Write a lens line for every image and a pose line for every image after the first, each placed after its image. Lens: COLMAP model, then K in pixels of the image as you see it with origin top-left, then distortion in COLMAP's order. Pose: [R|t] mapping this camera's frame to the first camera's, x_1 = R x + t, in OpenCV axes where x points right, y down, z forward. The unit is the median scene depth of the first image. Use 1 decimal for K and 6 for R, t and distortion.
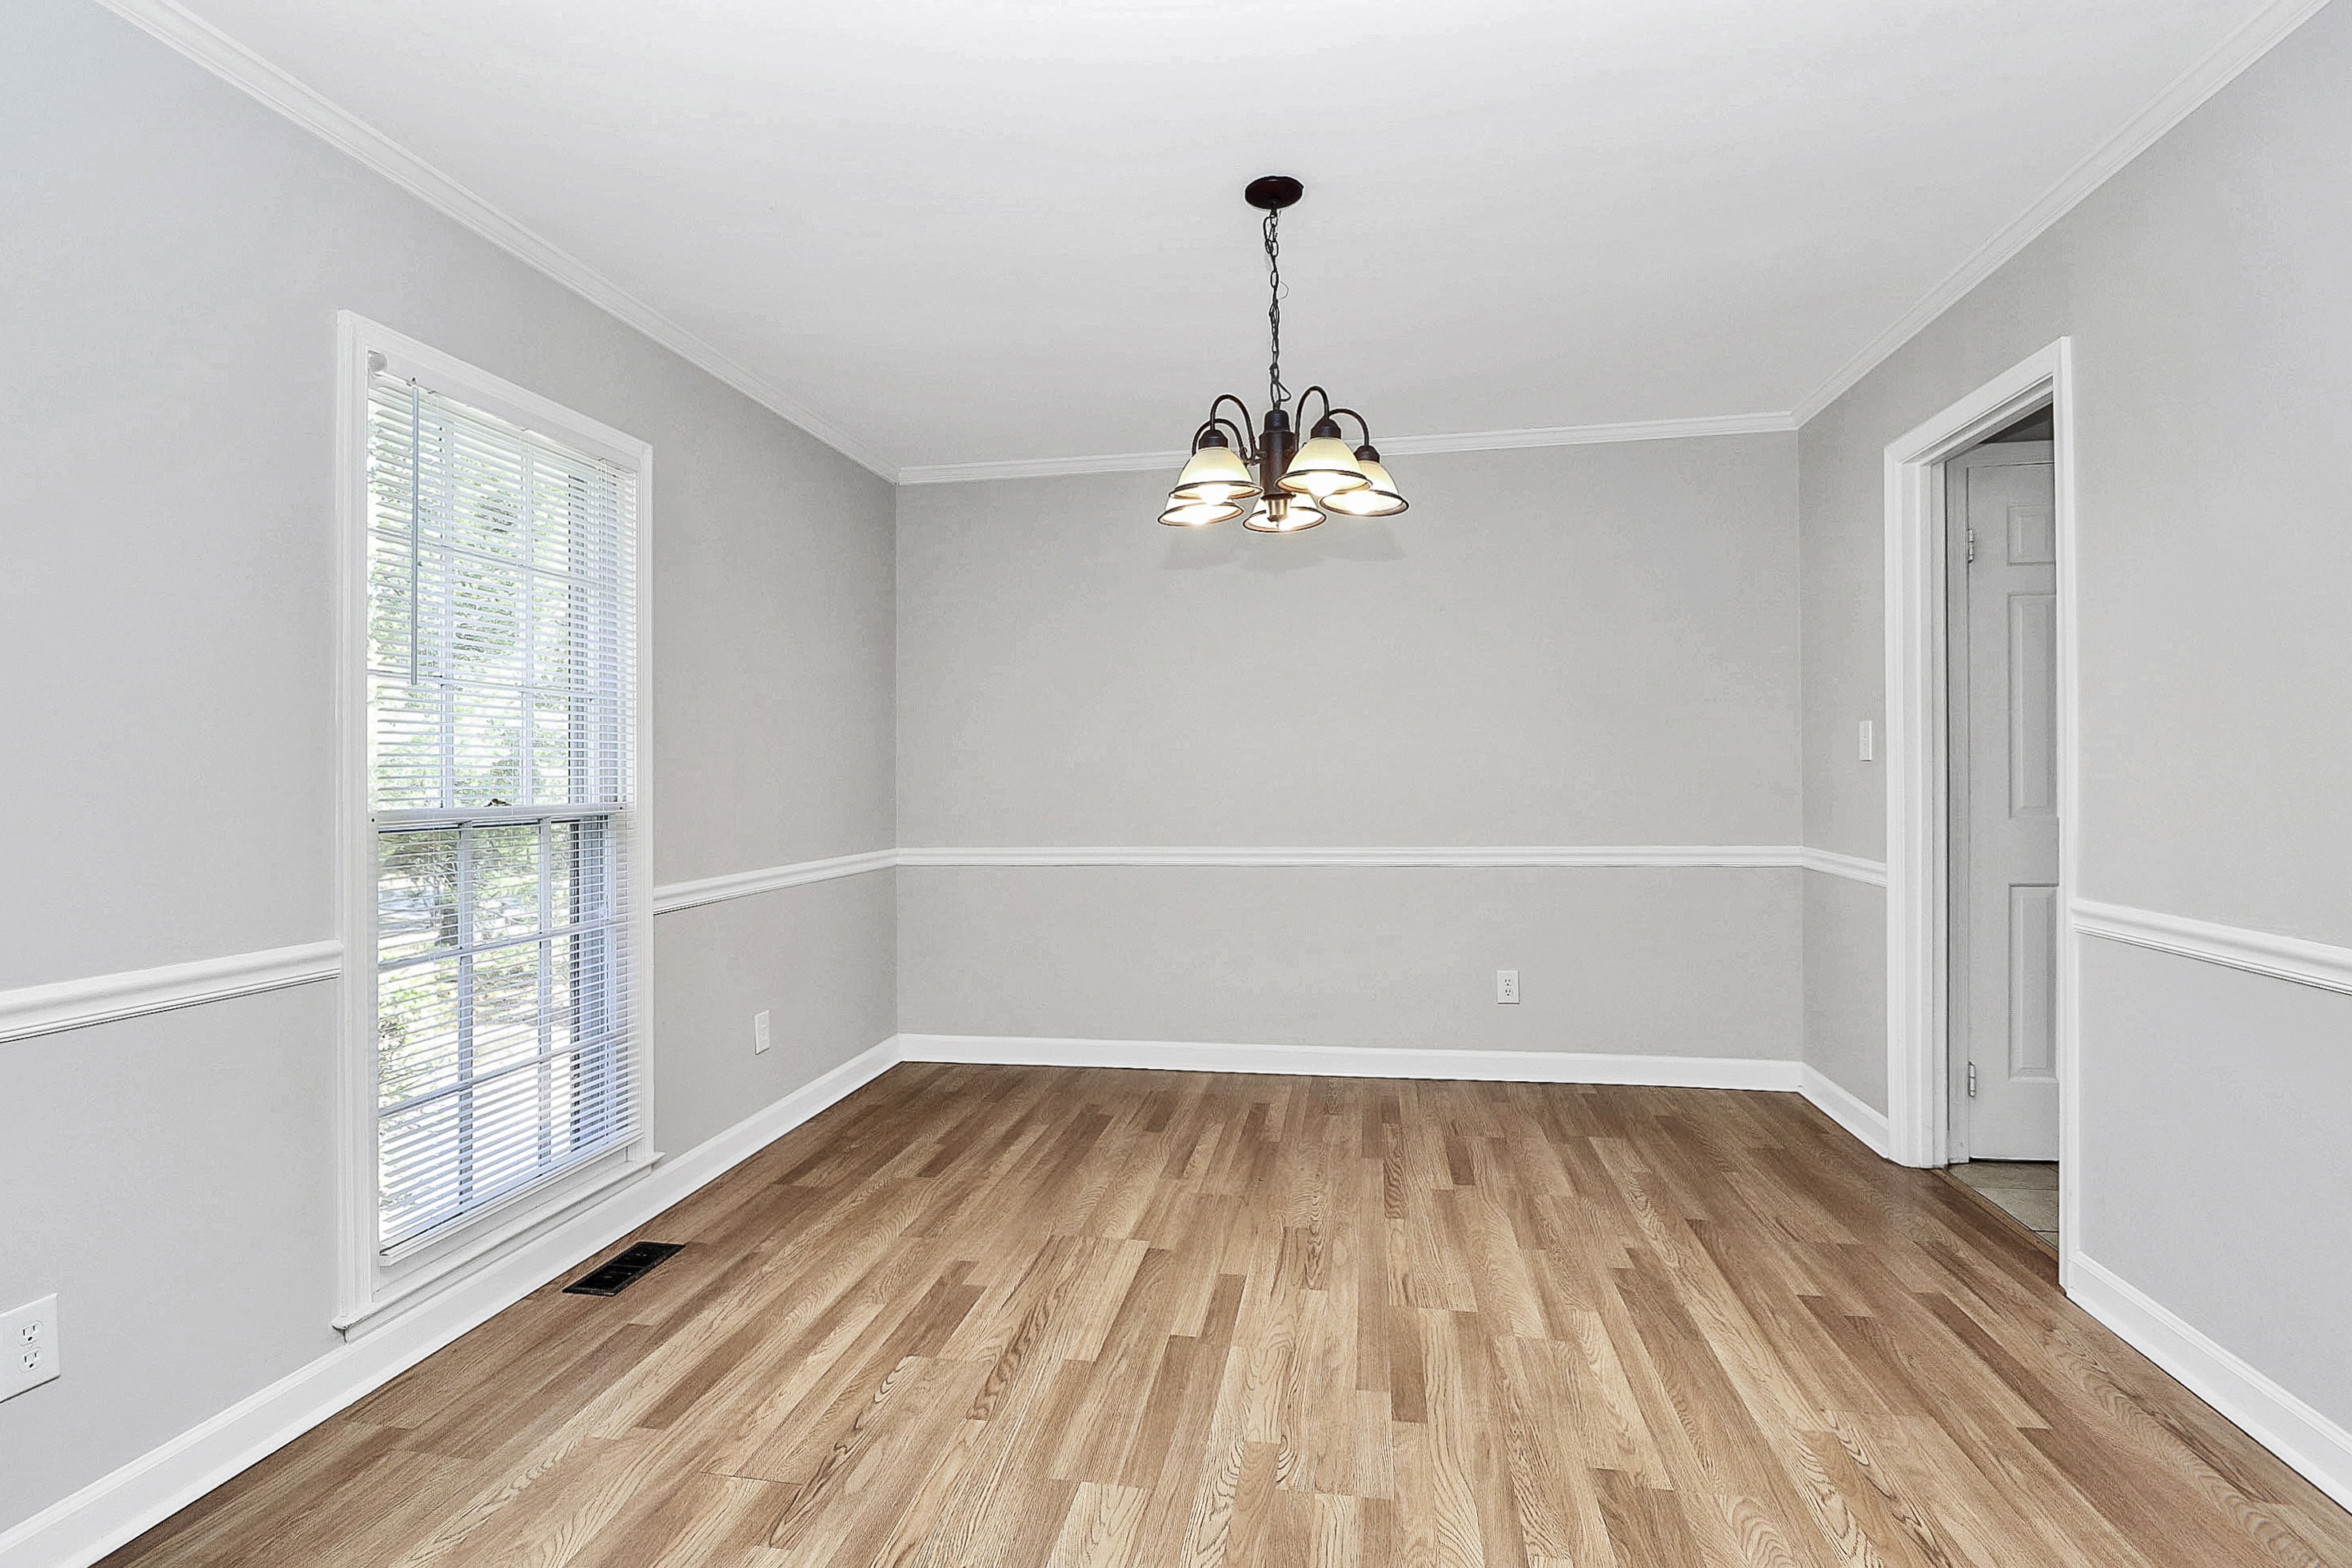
lens RADIAL K [[1140.8, 0, 1224.8], [0, 1140.8, 757.9], [0, 0, 1]] dist [0.018619, -0.000628]
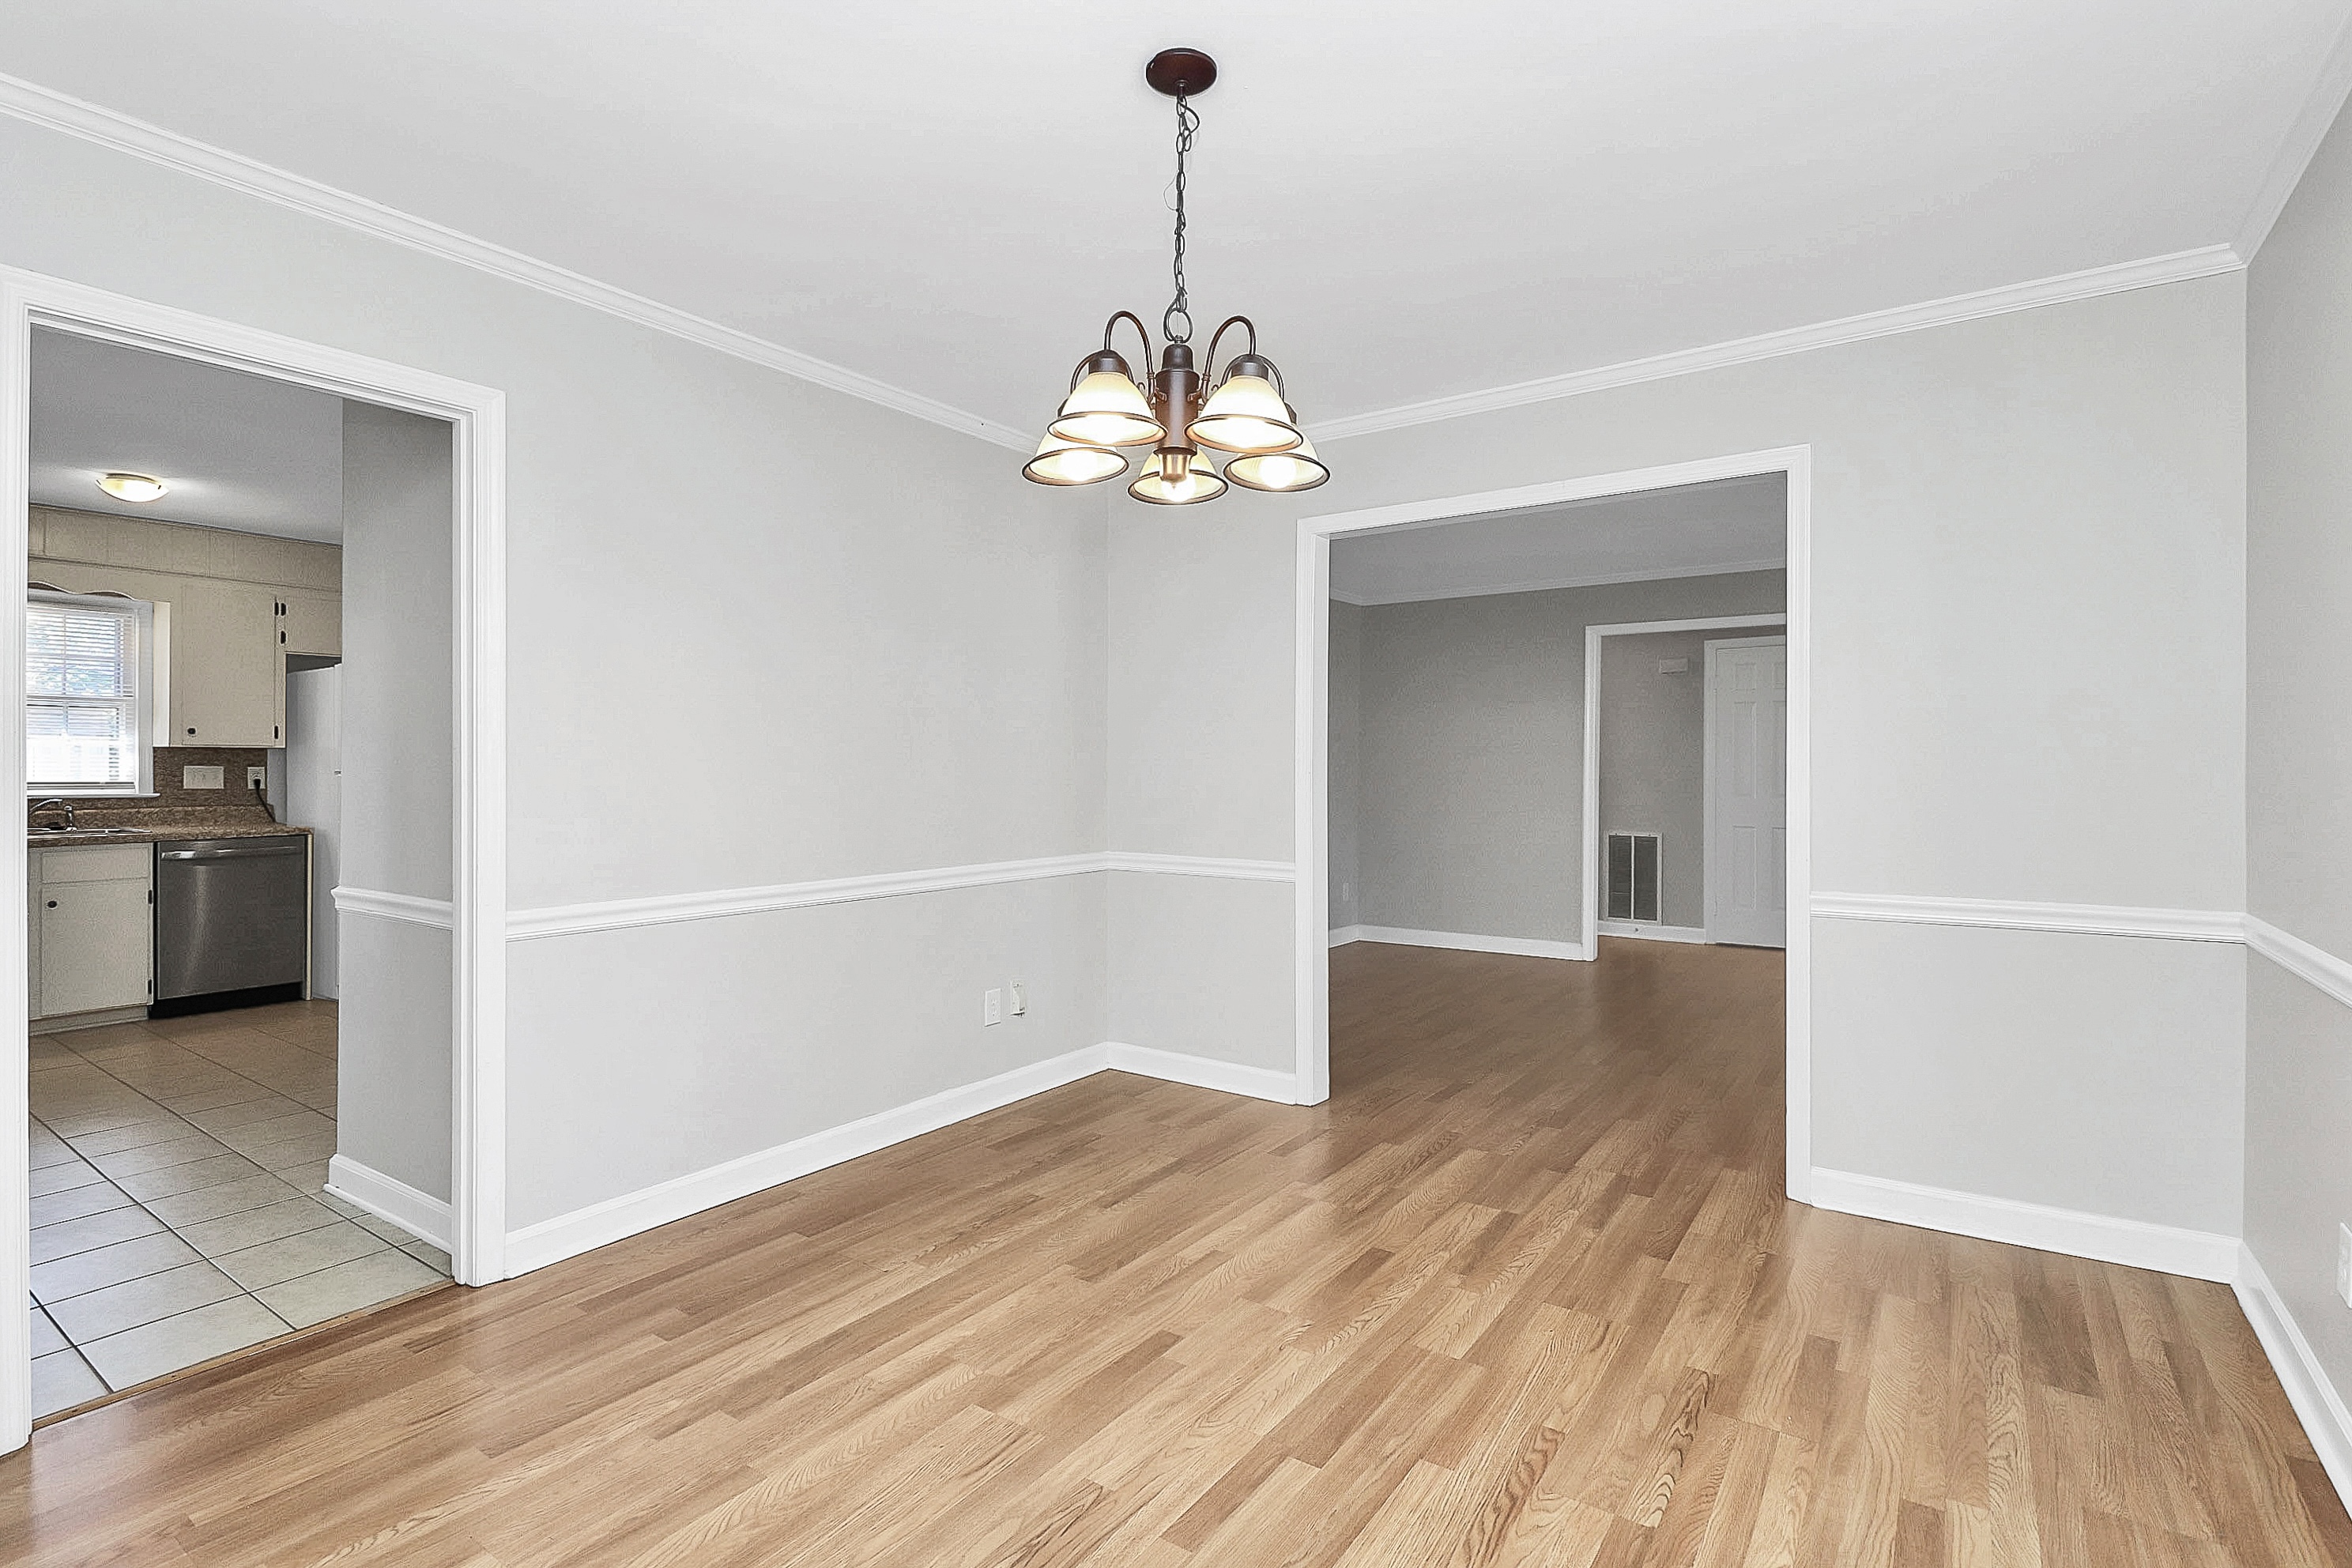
lens RADIAL K [[1140.9, 0, 1161.8], [0, 1140.9, 795.3], [0, 0, 1]] dist [0.018619, -0.000628]
pose [[-0.882661, -0.003283, 0.469998, -0.355978], [-0.000867, 0.999985, 0.005356, 0.011085], [-0.470009, 0.004320, -0.882651, 1.894187]]
